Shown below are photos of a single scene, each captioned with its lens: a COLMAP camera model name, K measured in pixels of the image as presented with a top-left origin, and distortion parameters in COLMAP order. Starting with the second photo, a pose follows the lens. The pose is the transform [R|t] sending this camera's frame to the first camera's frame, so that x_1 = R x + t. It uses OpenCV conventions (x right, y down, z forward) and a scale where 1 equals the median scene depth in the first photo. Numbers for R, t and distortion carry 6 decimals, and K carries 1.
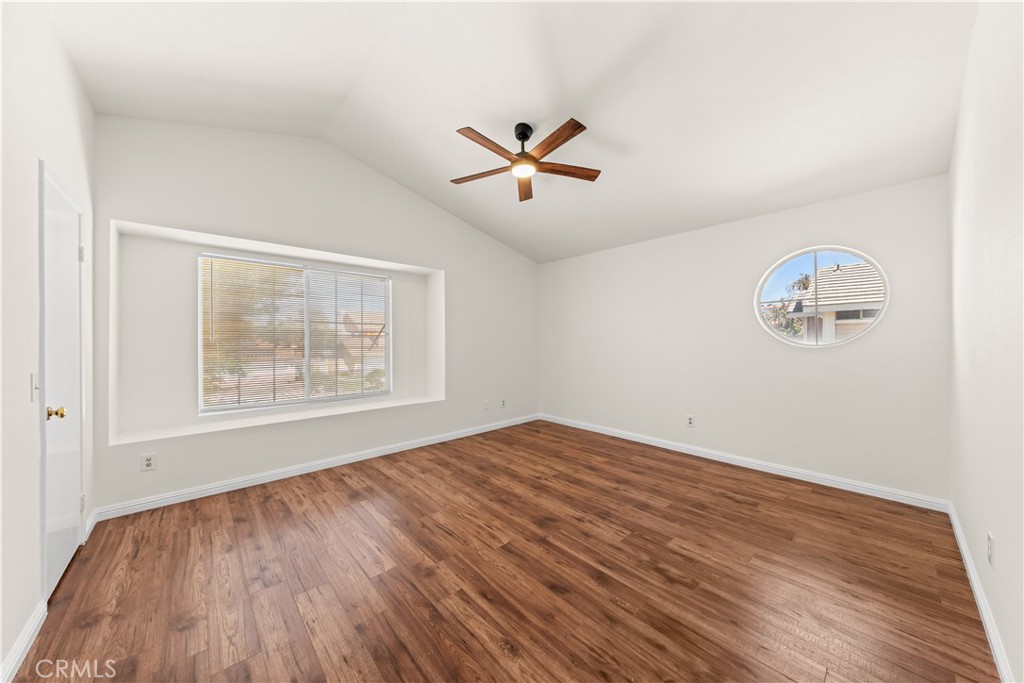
lens RADIAL K [[341.9, 0, 505.0], [0, 341.9, 340.6], [0, 0, 1]] dist [0.023568, -0.007344]
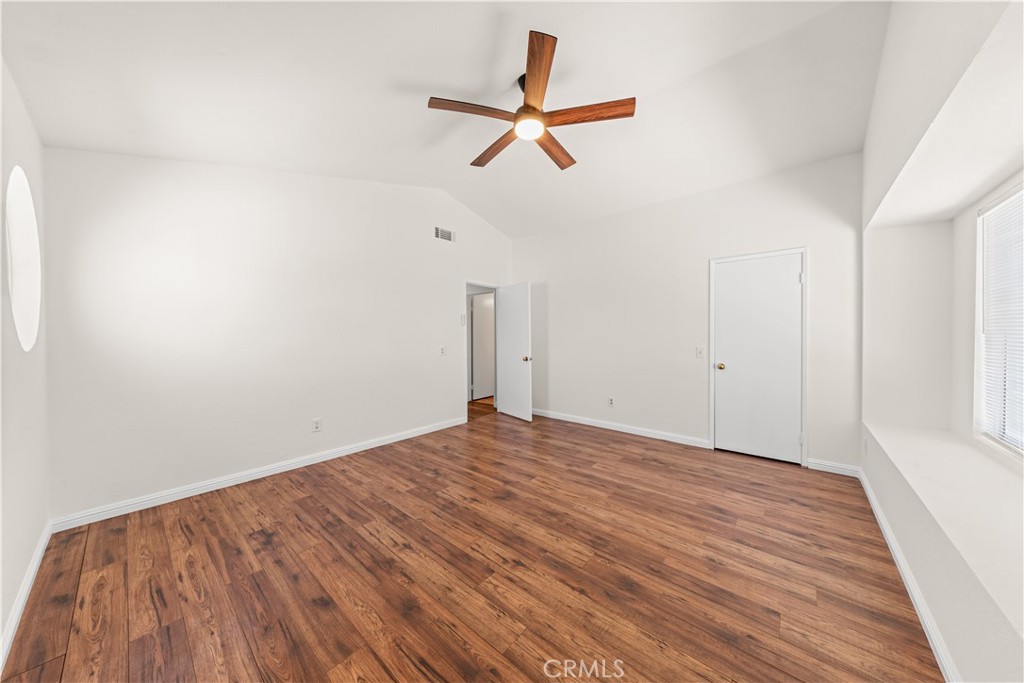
lens RADIAL K [[326.0, 0, 512.4], [0, 326.0, 335.2], [0, 0, 1]] dist [-0.000328, -0.000055]
pose [[-0.989541, 0.005317, -0.144151, 0.212880], [0.004774, 0.999980, 0.004109, -0.004872], [0.144170, 0.003378, -0.989547, 1.787606]]
